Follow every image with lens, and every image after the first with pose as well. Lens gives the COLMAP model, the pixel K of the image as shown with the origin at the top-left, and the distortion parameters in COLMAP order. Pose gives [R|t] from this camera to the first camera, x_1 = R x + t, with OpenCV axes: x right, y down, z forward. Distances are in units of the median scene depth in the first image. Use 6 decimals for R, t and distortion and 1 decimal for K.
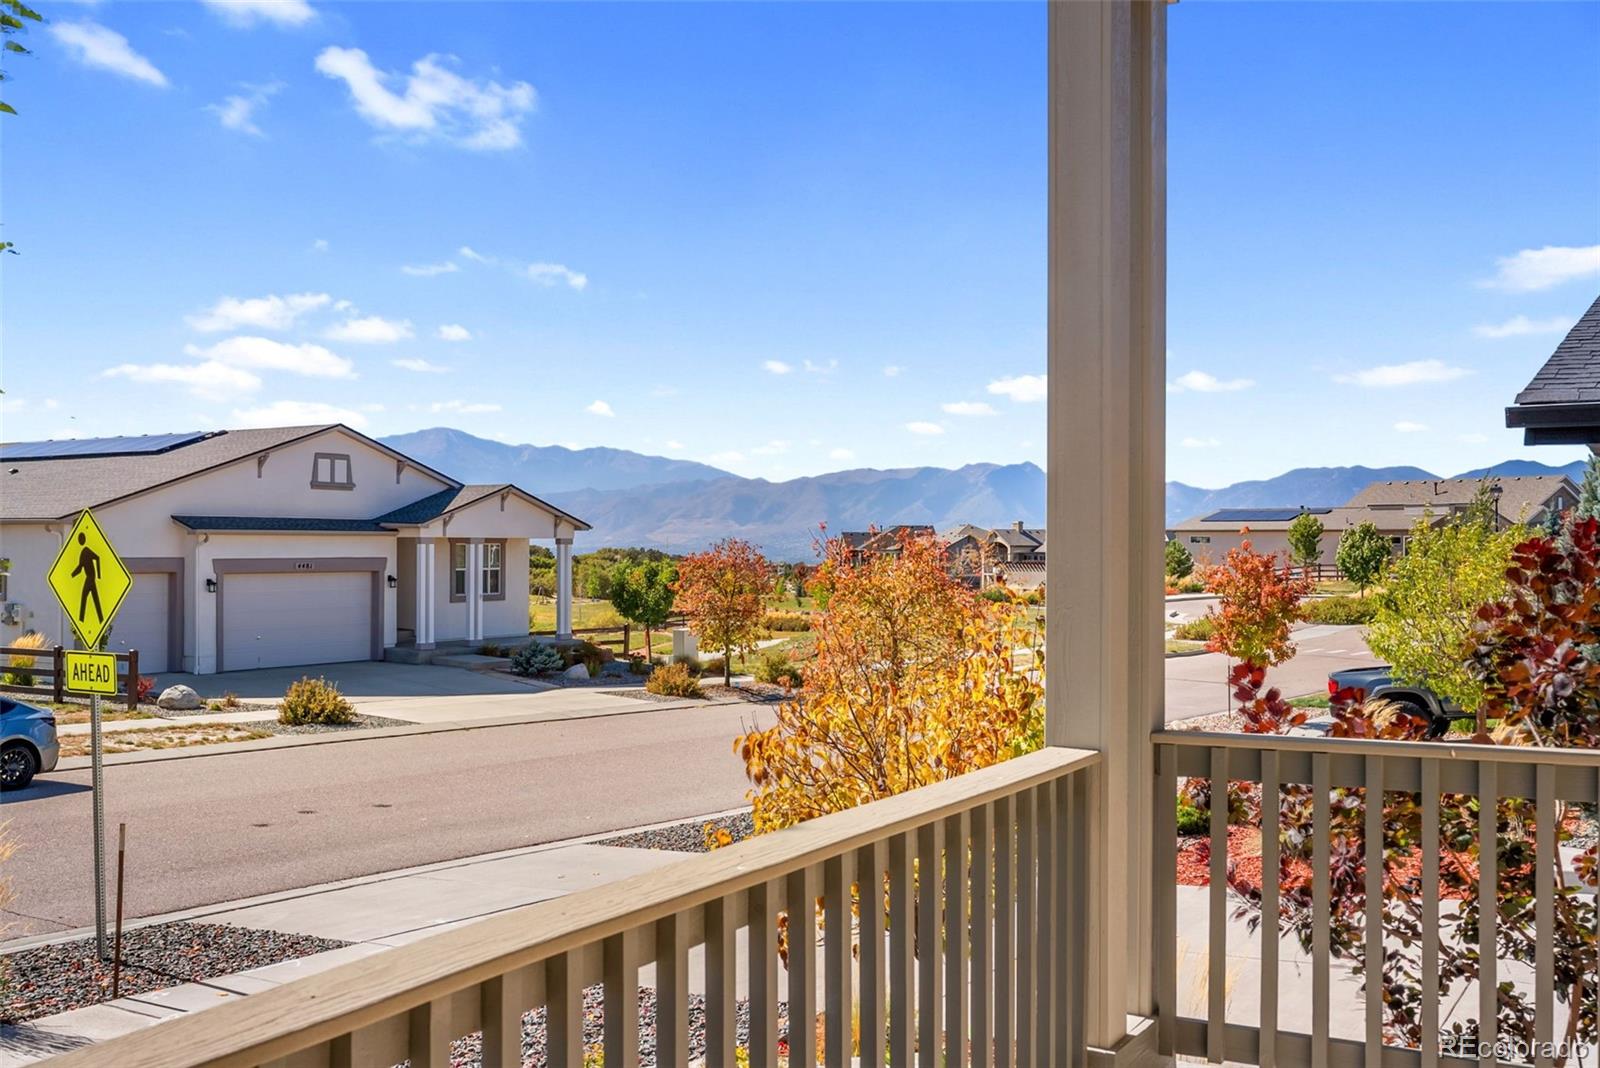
lens RADIAL K [[1586.7, 0, 800.2], [0, 1586.7, 535.4], [0, 0, 1]] dist [0.004187, 0.000000]
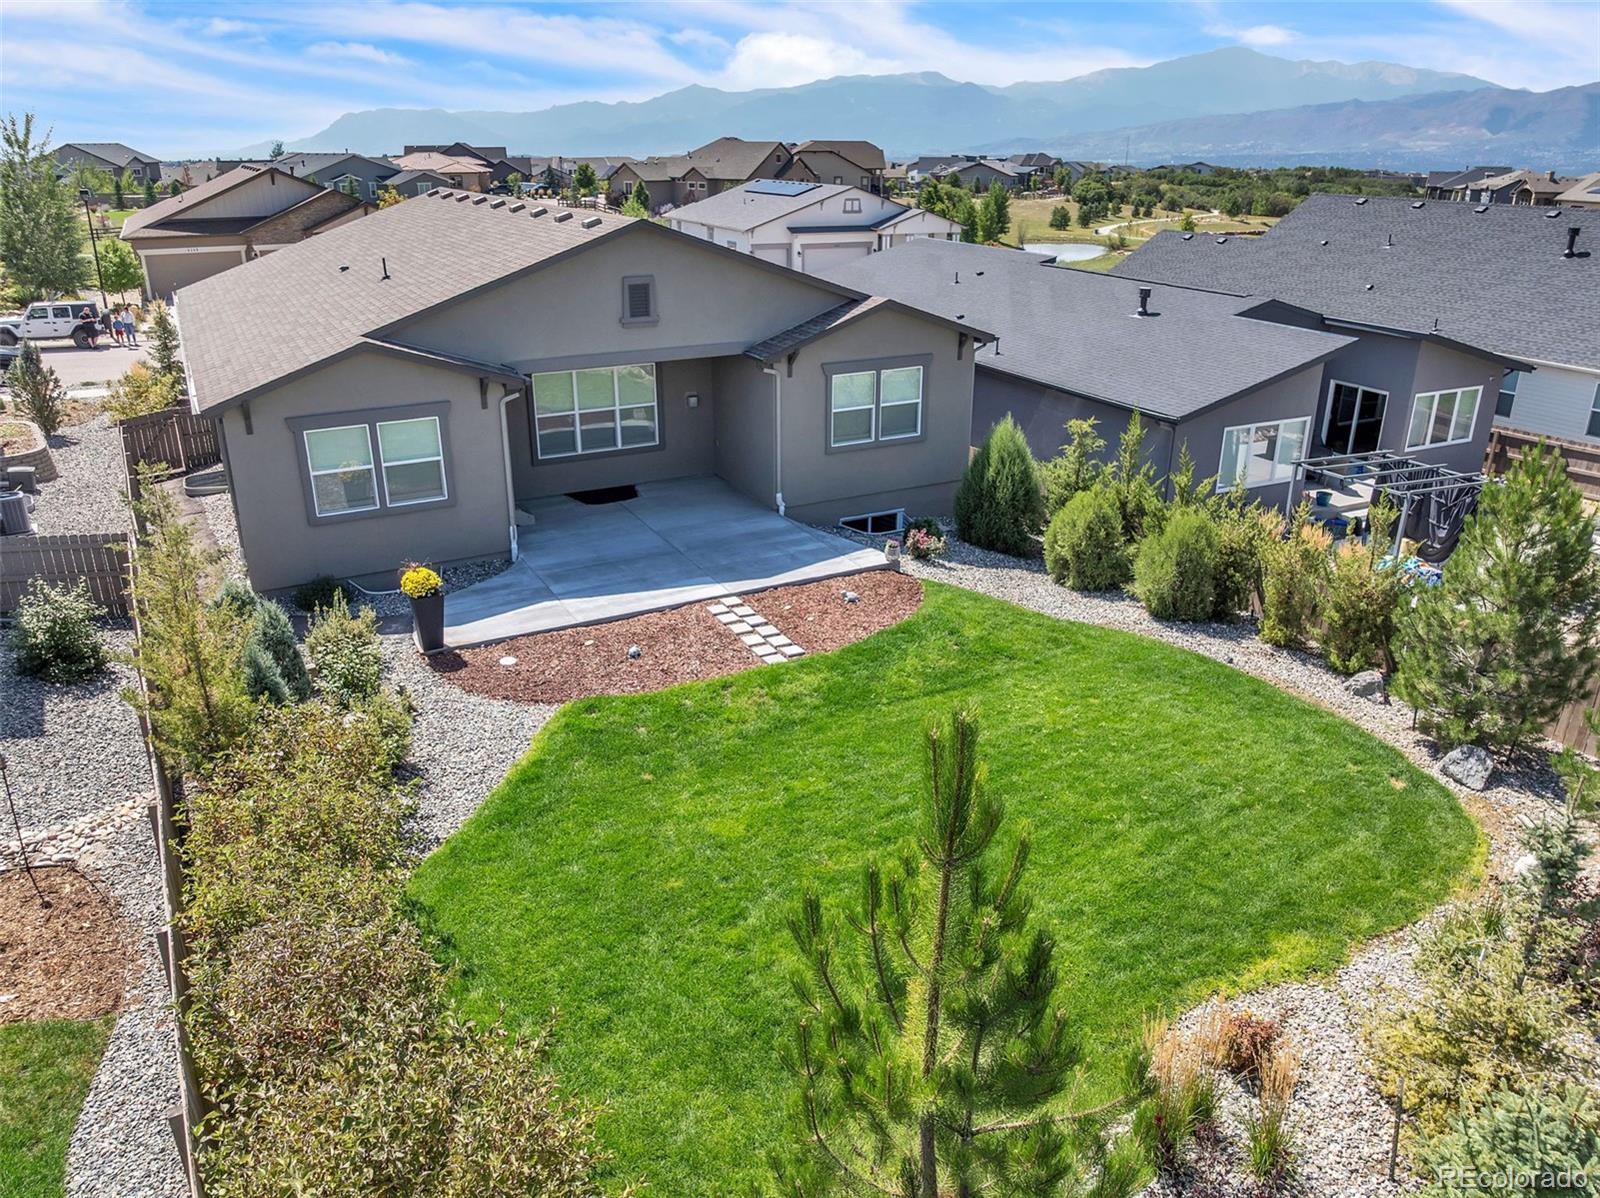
lens RADIAL K [[1228.5, 0, 800.6], [0, 1228.5, 602.8], [0, 0, 1]] dist [-0.003679, -0.008085]
pose [[0.848104, 0.188956, -0.494990, 0.712399], [0.001344, 0.933473, 0.358645, -0.149517], [0.529828, -0.304833, 0.791428, -0.772129]]
